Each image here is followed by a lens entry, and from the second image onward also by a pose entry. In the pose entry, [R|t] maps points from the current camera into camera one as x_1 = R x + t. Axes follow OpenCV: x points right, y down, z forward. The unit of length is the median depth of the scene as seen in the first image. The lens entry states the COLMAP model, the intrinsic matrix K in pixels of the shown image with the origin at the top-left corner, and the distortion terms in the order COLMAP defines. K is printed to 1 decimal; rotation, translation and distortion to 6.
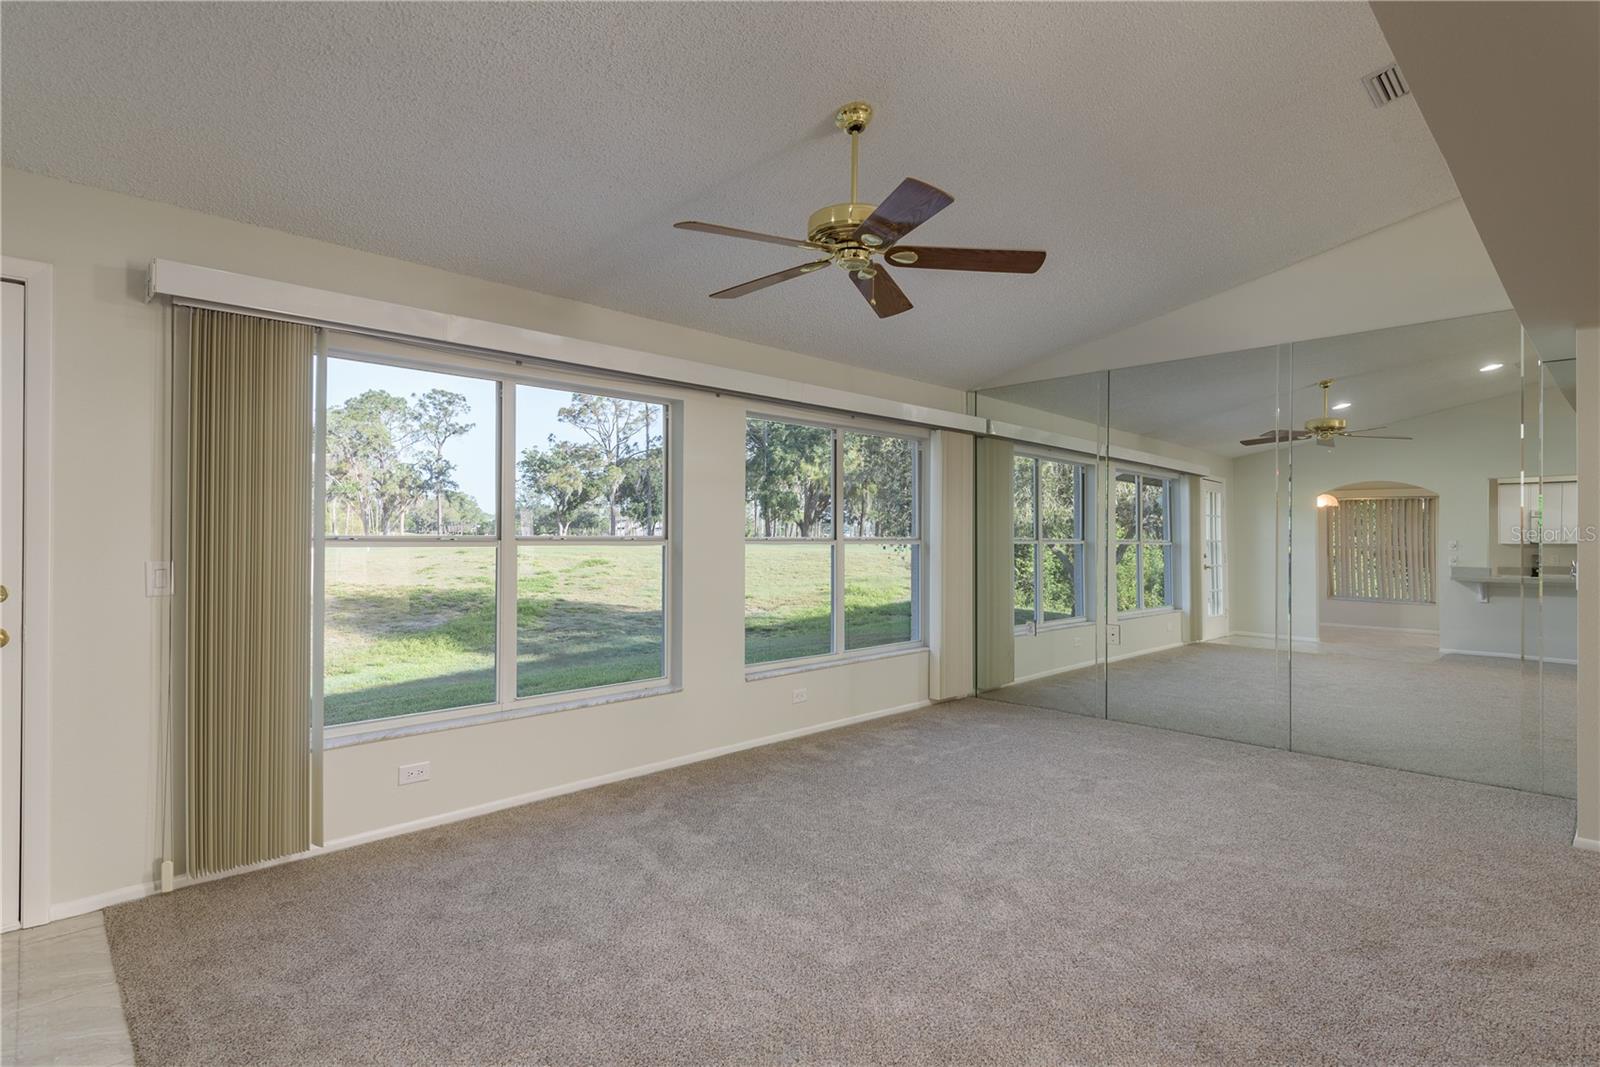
lens RADIAL K [[786.1, 0, 800.0], [0, 786.1, 533.5], [0, 0, 1]] dist [0.000812, -0.000008]
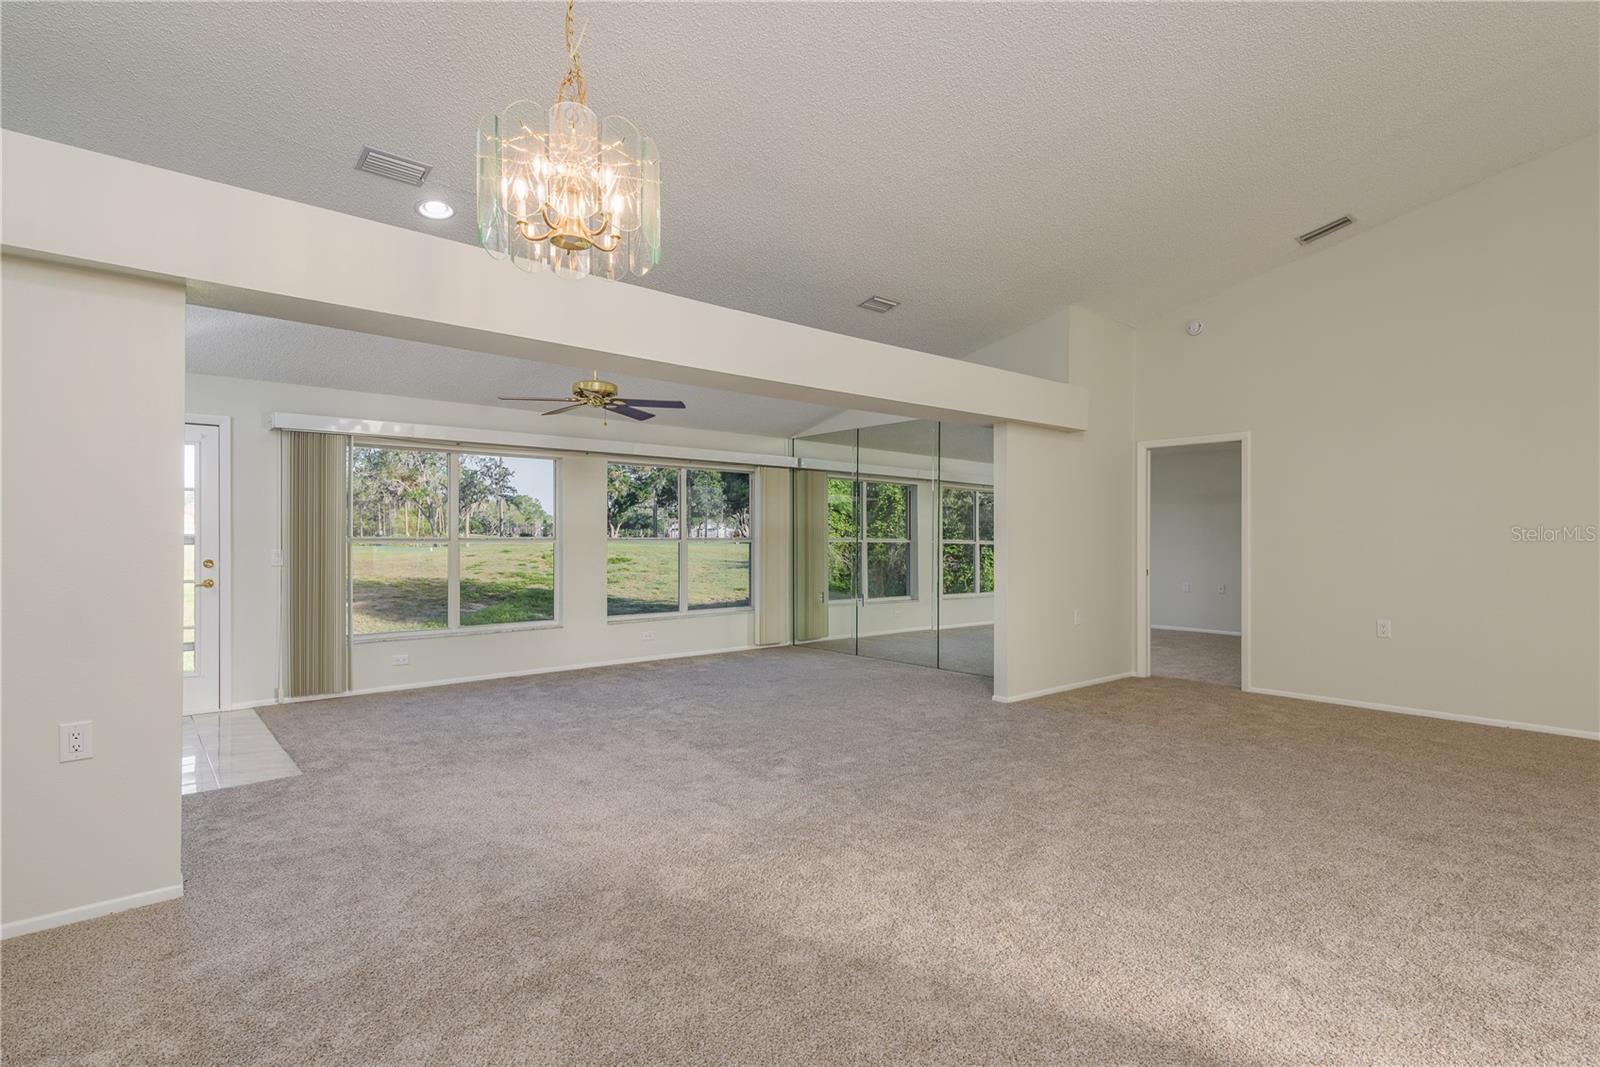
lens RADIAL K [[786.1, 0, 800.0], [0, 786.1, 533.5], [0, 0, 1]] dist [0.000812, -0.000008]
pose [[0.997154, -0.003434, -0.075311, 0.085910], [0.003441, 0.999994, -0.000031, -0.000888], [0.075311, -0.000228, 0.997160, -0.114970]]
